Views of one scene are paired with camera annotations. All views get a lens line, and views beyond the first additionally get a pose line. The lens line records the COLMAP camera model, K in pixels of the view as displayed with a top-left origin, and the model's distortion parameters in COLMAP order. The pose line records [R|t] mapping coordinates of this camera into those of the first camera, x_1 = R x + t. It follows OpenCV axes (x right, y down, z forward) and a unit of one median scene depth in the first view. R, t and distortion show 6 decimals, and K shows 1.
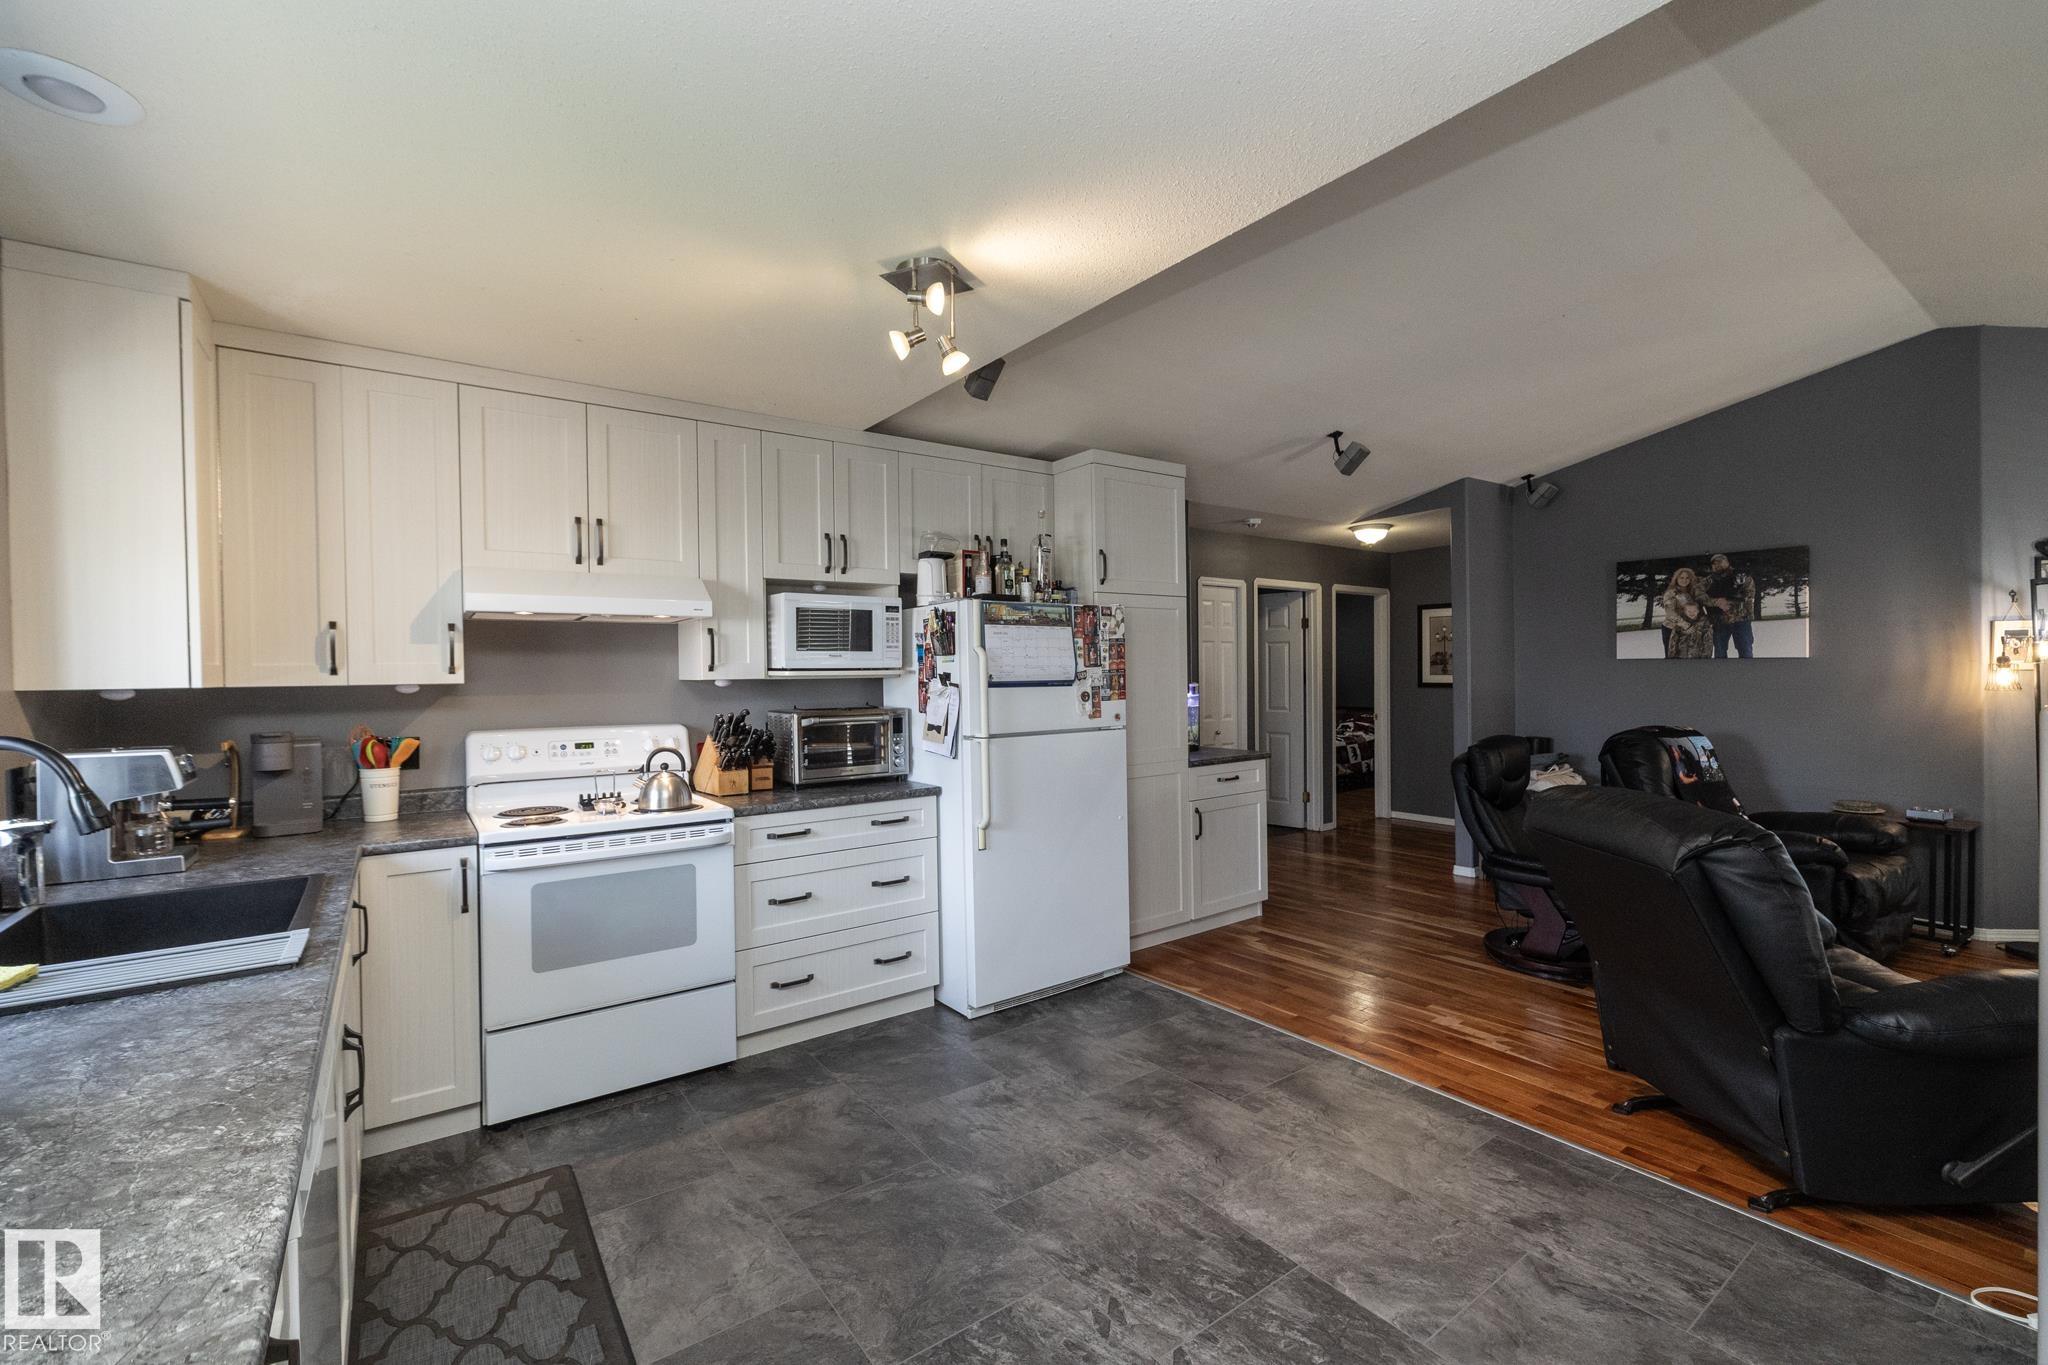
lens RADIAL K [[866.8, 0, 1025.6], [0, 866.8, 682.3], [0, 0, 1]] dist [-0.001276, -0.000531]
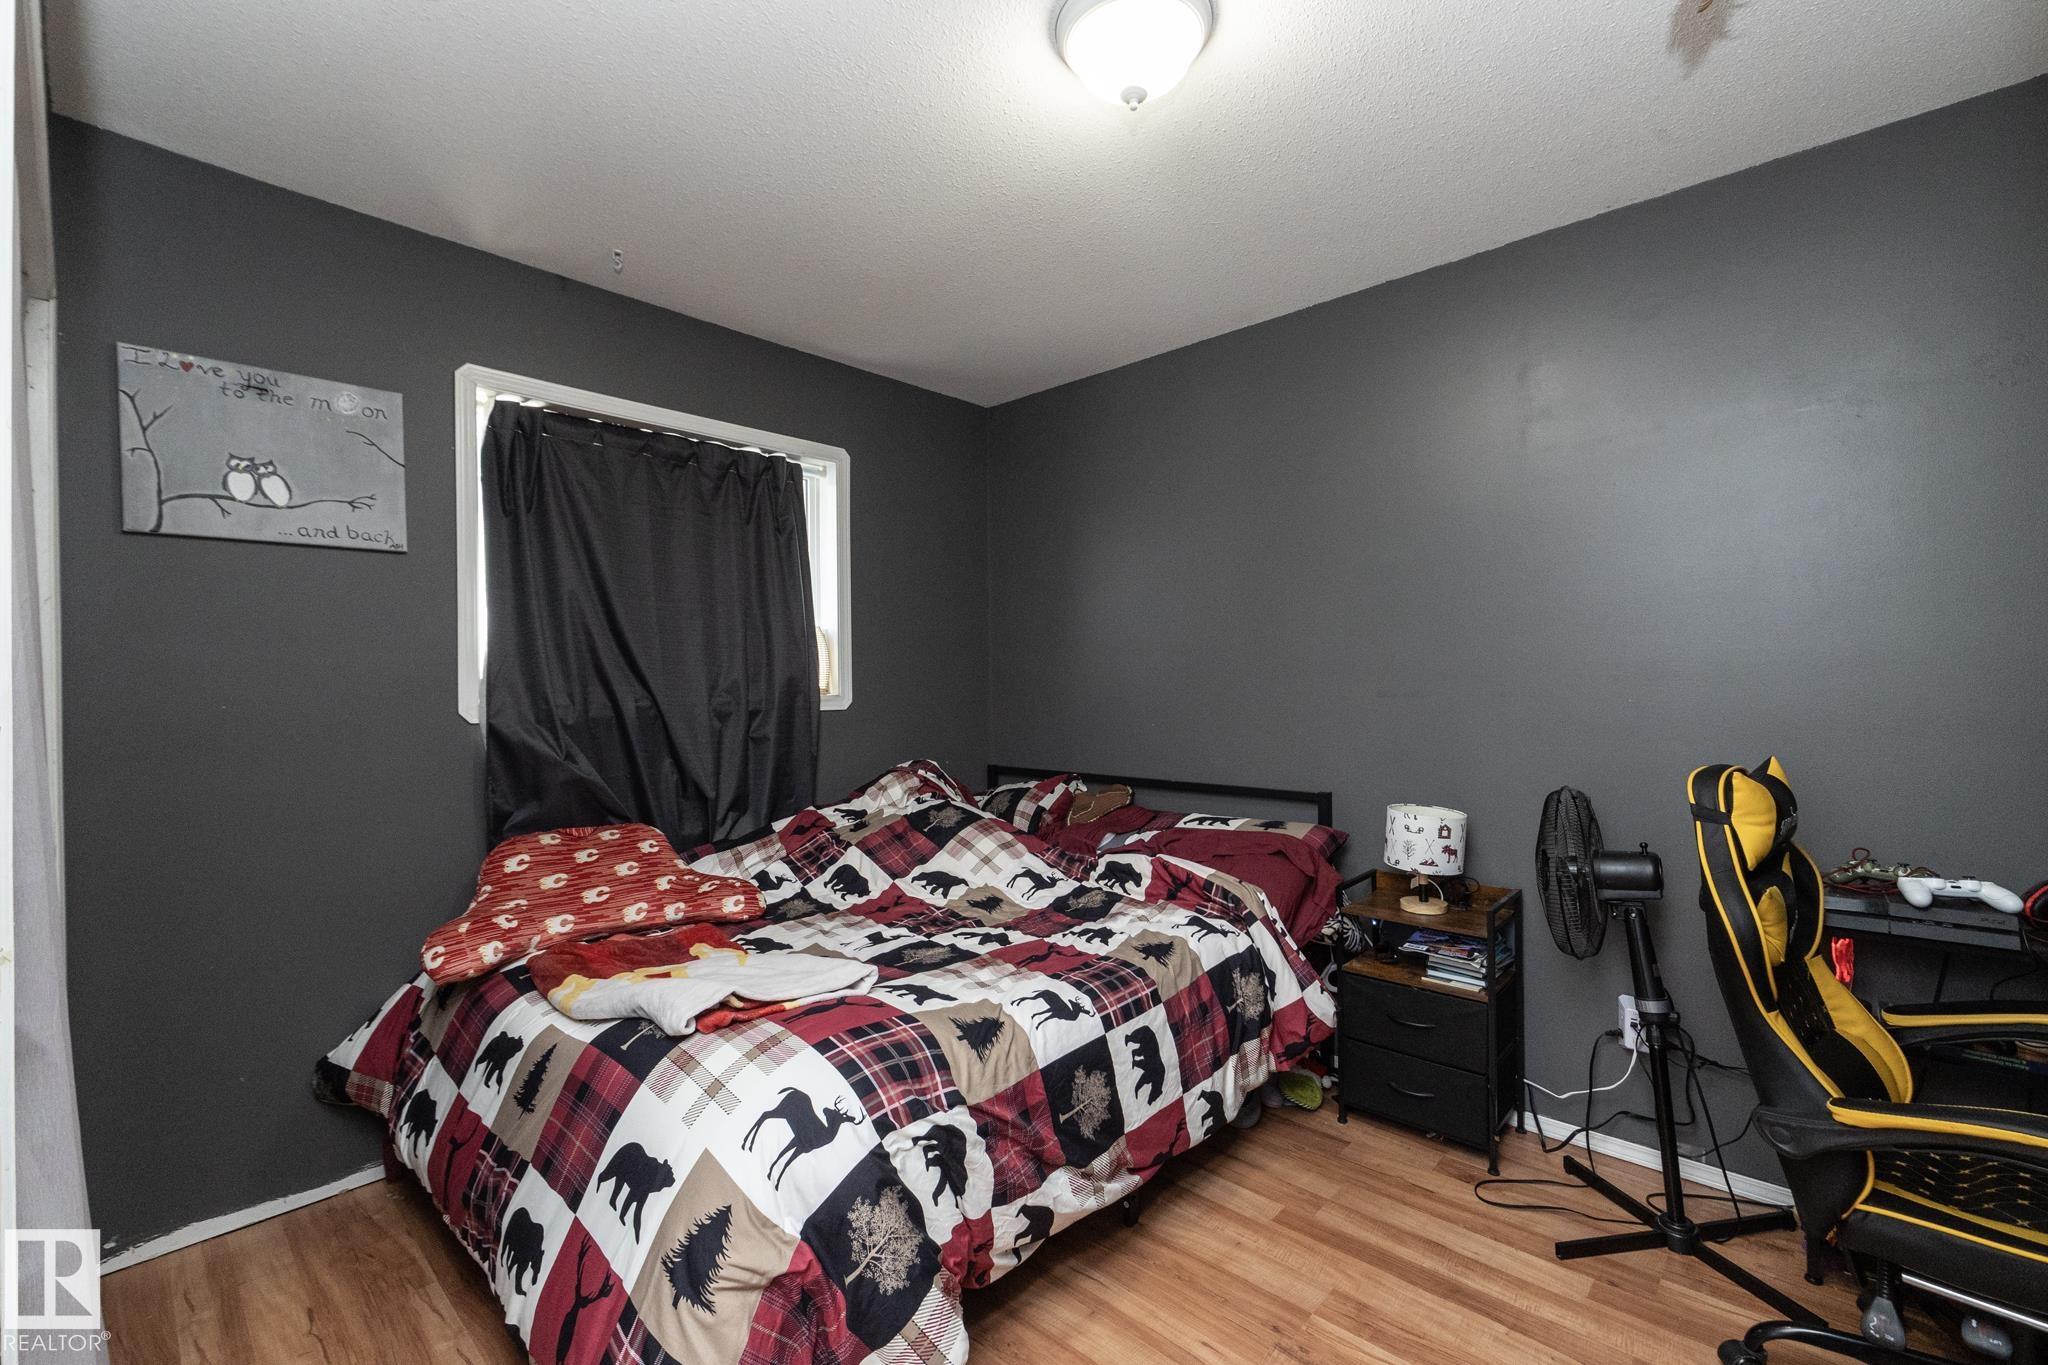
lens RADIAL K [[866.8, 0, 1024.5], [0, 866.8, 681.7], [0, 0, 1]] dist [-0.001276, -0.000531]
pose [[0.982088, 0.004126, 0.188380, 0.626983], [-0.001197, 0.999877, -0.015658, 0.006220], [-0.188421, 0.015152, 0.981971, 1.618494]]
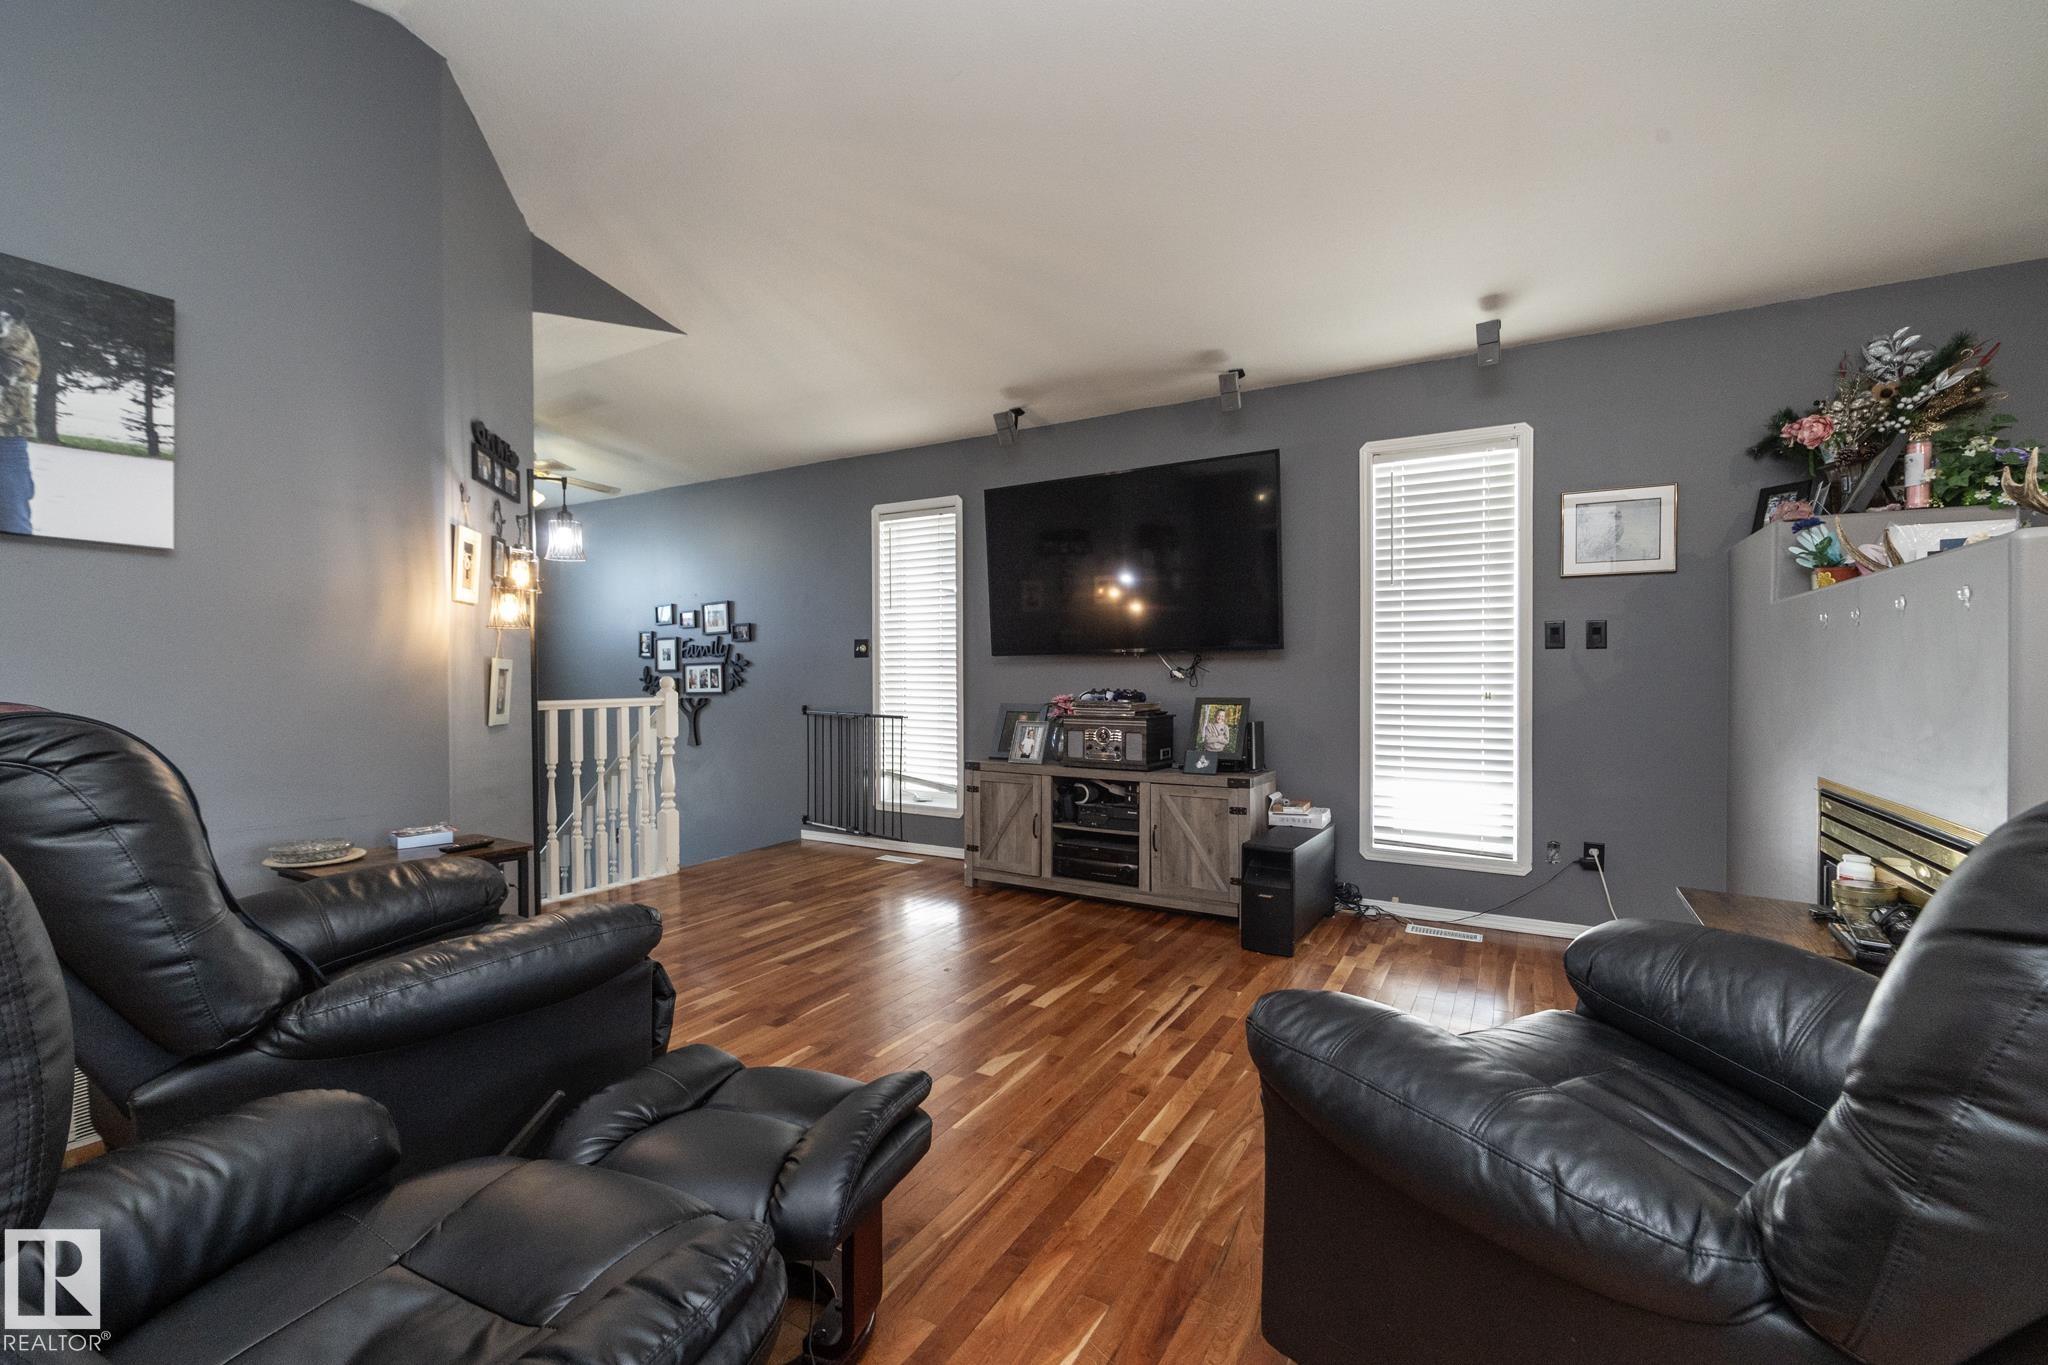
lens RADIAL K [[866.8, 0, 1022.9], [0, 866.8, 684.6], [0, 0, 1]] dist [-0.001276, -0.000531]
pose [[-0.397669, 0.001810, 0.917527, 0.293946], [0.019841, 0.999781, 0.006627, 0.045632], [-0.917314, 0.020840, -0.397618, 0.731322]]
